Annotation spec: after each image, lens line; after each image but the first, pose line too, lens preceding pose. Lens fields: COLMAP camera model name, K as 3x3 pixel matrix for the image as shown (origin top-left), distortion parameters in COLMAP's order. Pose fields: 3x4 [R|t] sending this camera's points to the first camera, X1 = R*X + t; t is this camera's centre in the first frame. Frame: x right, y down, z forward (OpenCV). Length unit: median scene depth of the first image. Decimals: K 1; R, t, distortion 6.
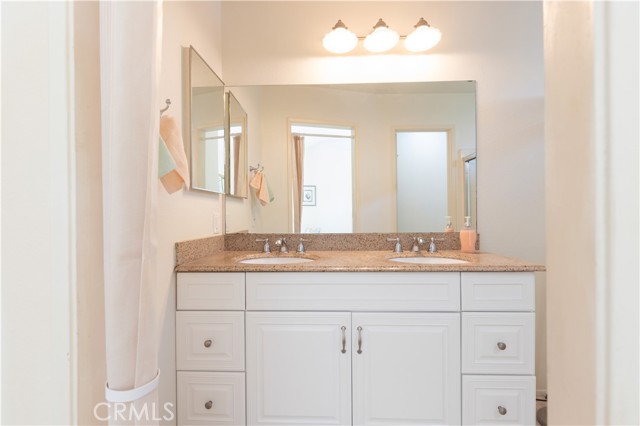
lens RADIAL K [[284.2, 0, 319.4], [0, 284.2, 215.8], [0, 0, 1]] dist [-0.002804, -0.000438]
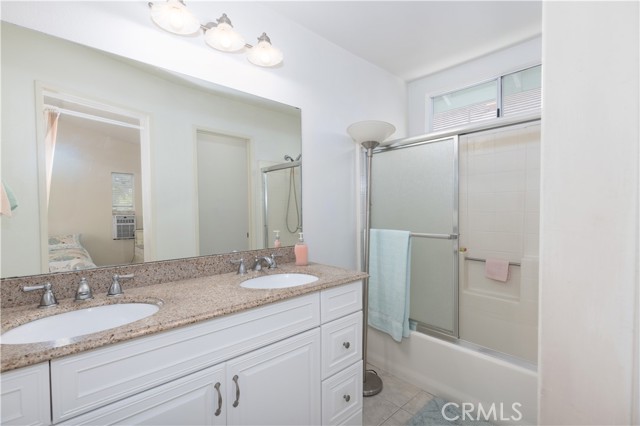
lens RADIAL K [[284.2, 0, 319.4], [0, 284.2, 215.8], [0, 0, 1]] dist [-0.002804, -0.000438]
pose [[0.709514, -0.007163, 0.704655, -0.205236], [-0.000374, 0.999944, 0.010541, -0.073577], [-0.704692, -0.007743, 0.709472, 0.162529]]
